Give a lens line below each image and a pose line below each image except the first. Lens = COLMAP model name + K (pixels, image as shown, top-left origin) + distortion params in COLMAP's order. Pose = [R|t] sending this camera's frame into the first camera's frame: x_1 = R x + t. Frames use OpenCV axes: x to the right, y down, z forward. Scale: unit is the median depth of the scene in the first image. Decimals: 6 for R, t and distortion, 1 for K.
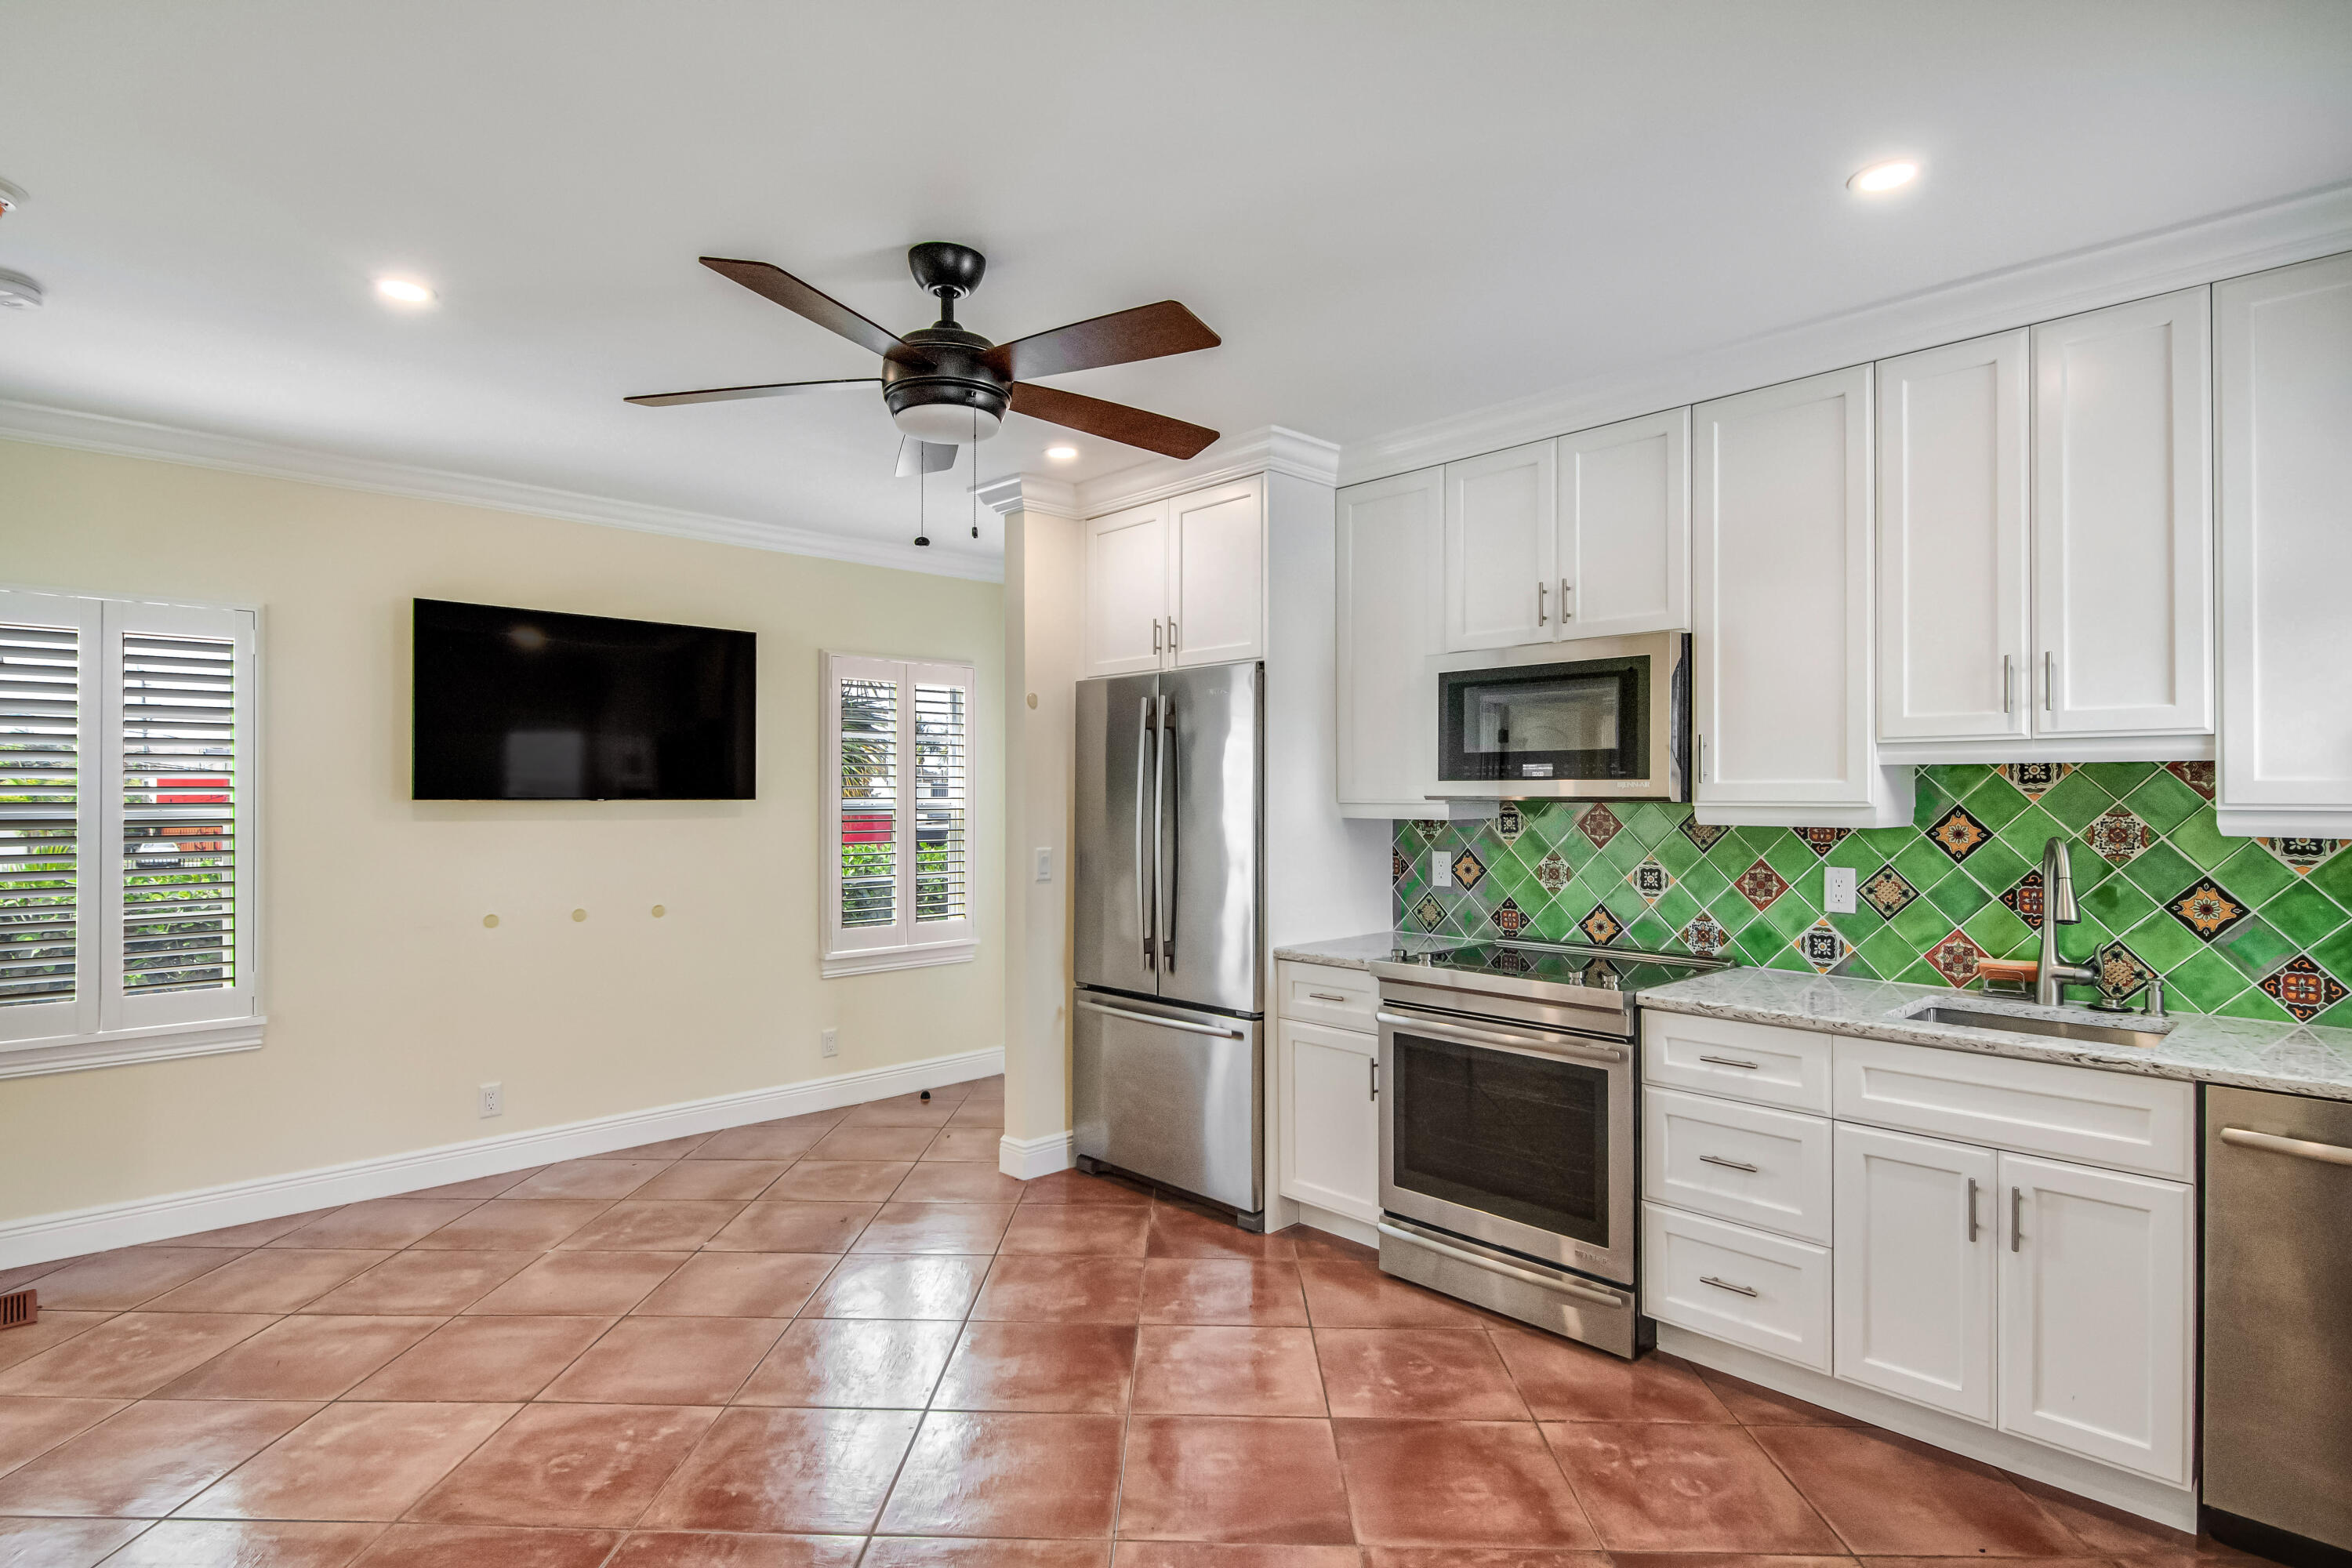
lens RADIAL K [[1201.9, 0, 1180.5], [0, 1201.9, 784.3], [0, 0, 1]] dist [-0.007003, -0.001801]
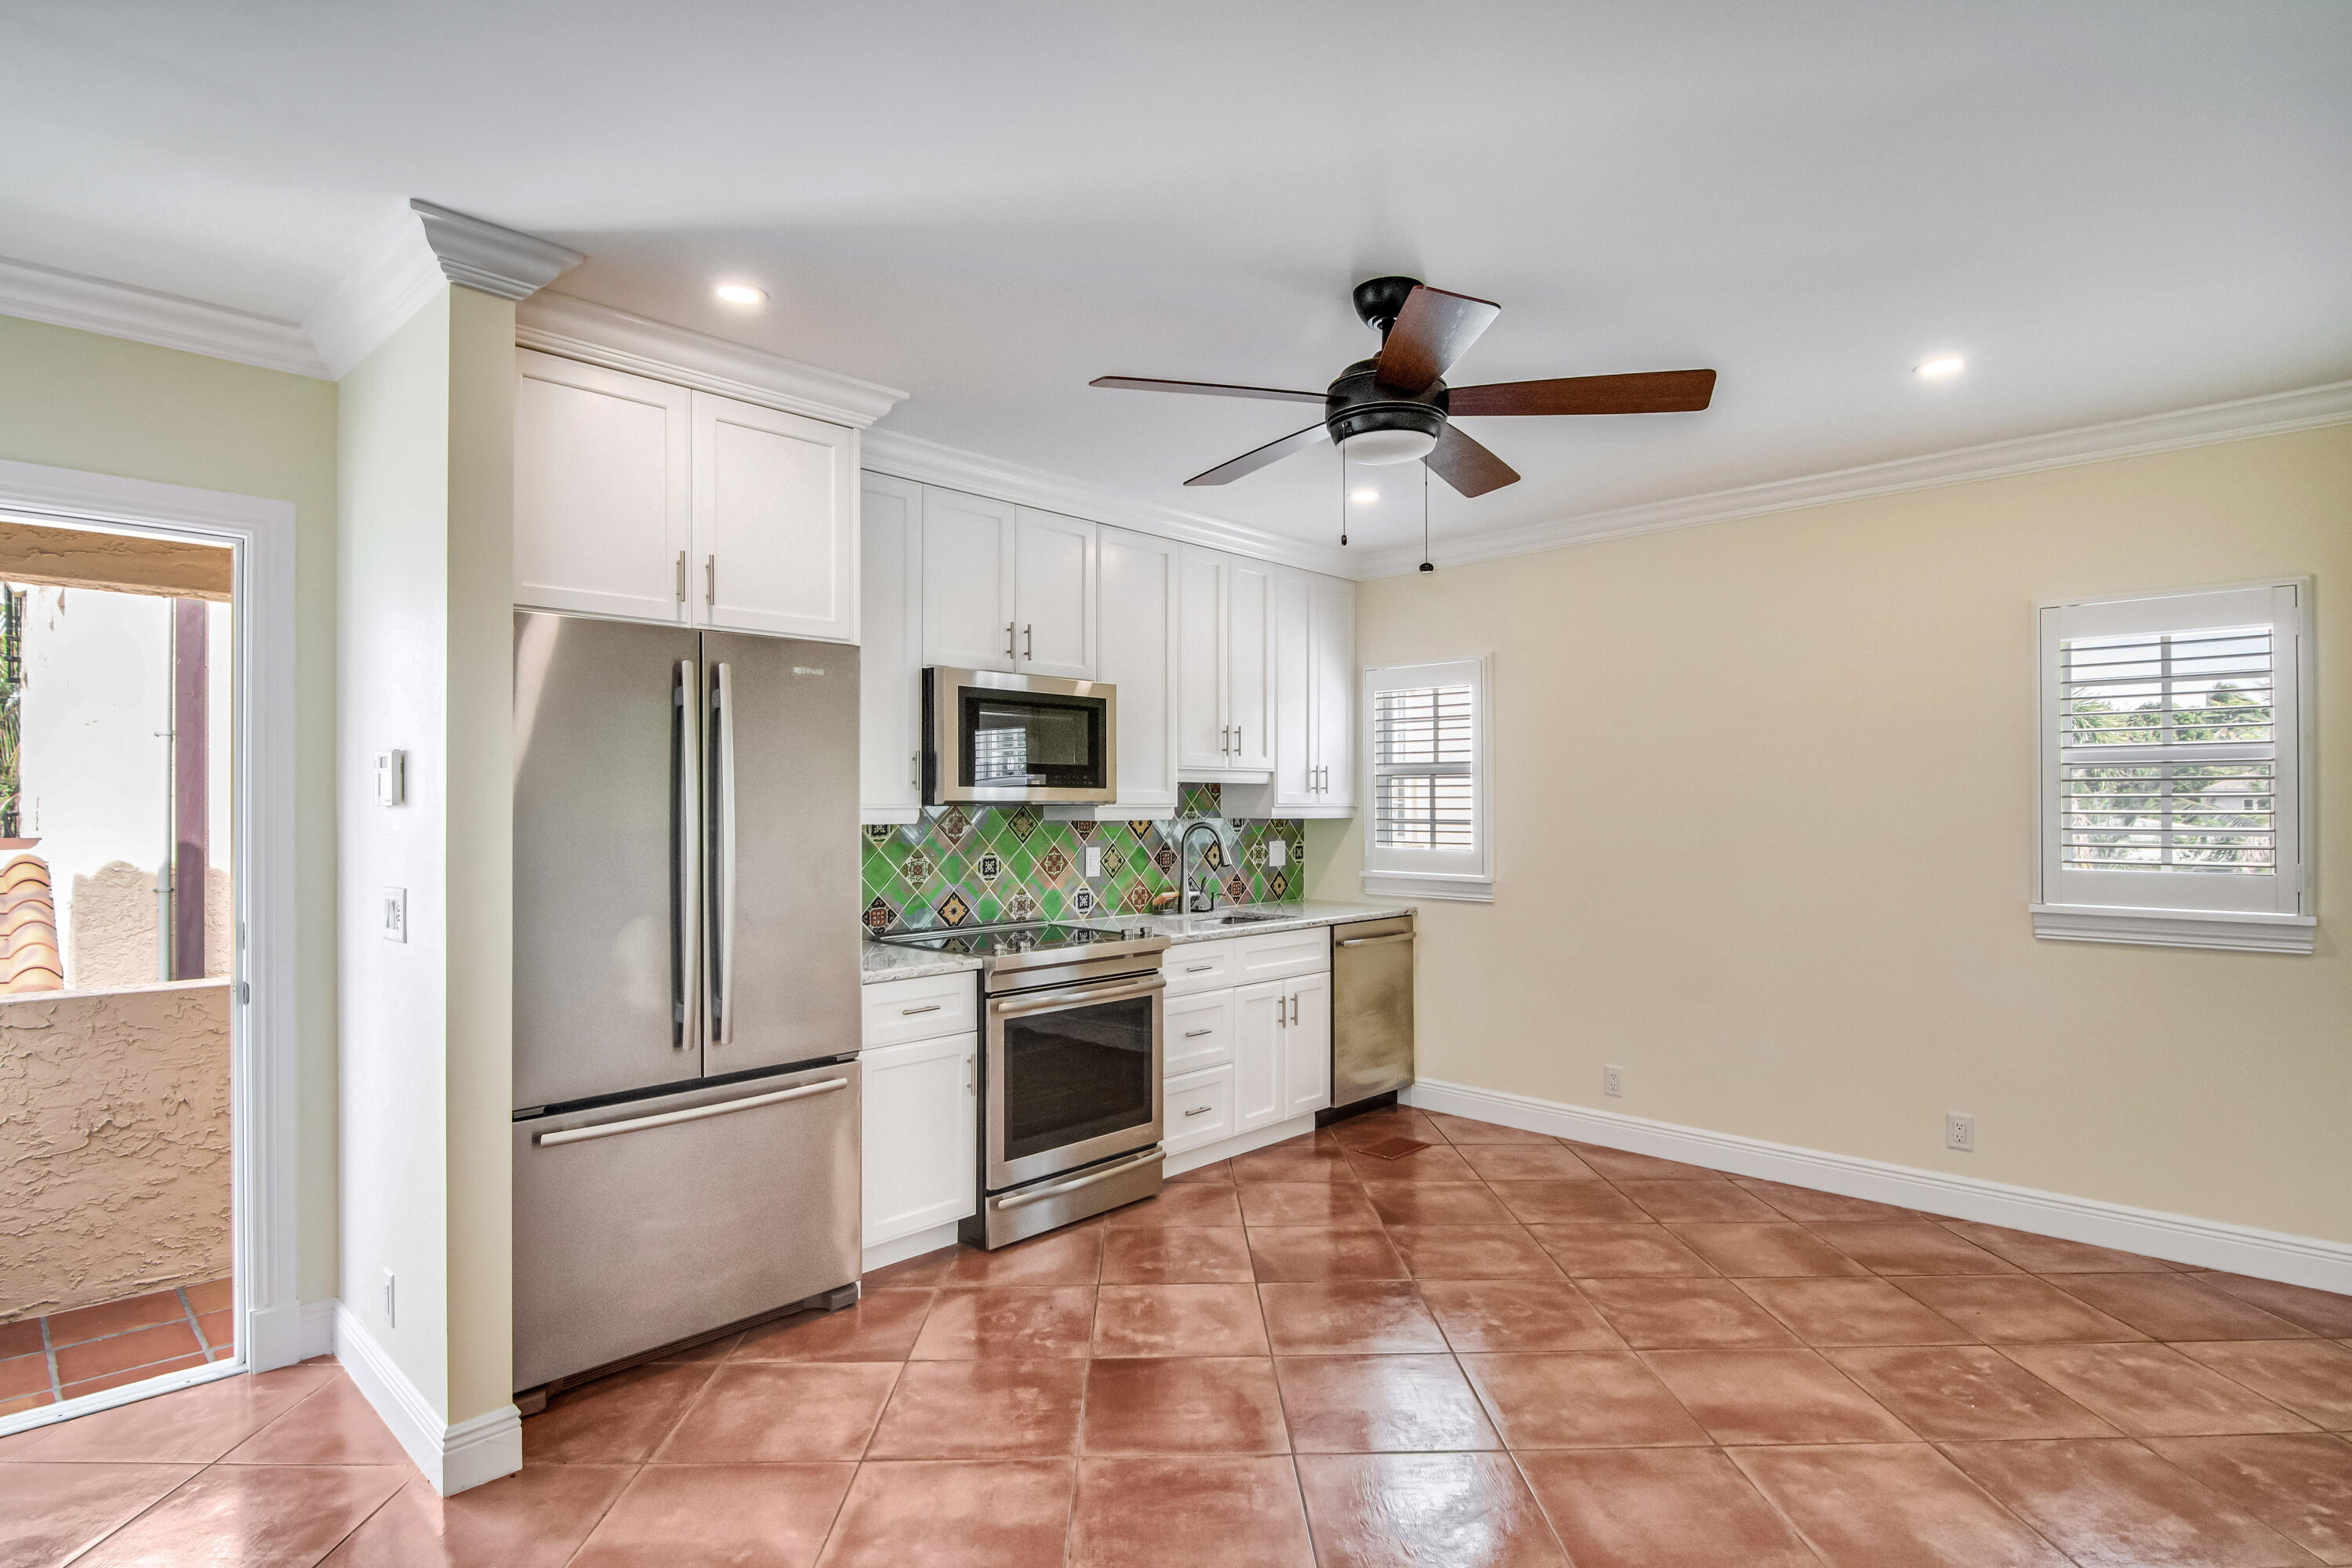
lens RADIAL K [[1201.9, 0, 1184.1], [0, 1201.9, 796.0], [0, 0, 1]] dist [-0.007003, -0.001801]
pose [[-0.062454, 0.000538, 0.998048, -0.935461], [-0.009901, 0.999950, -0.001159, 0.004855], [-0.997999, -0.009954, -0.062445, 0.936464]]
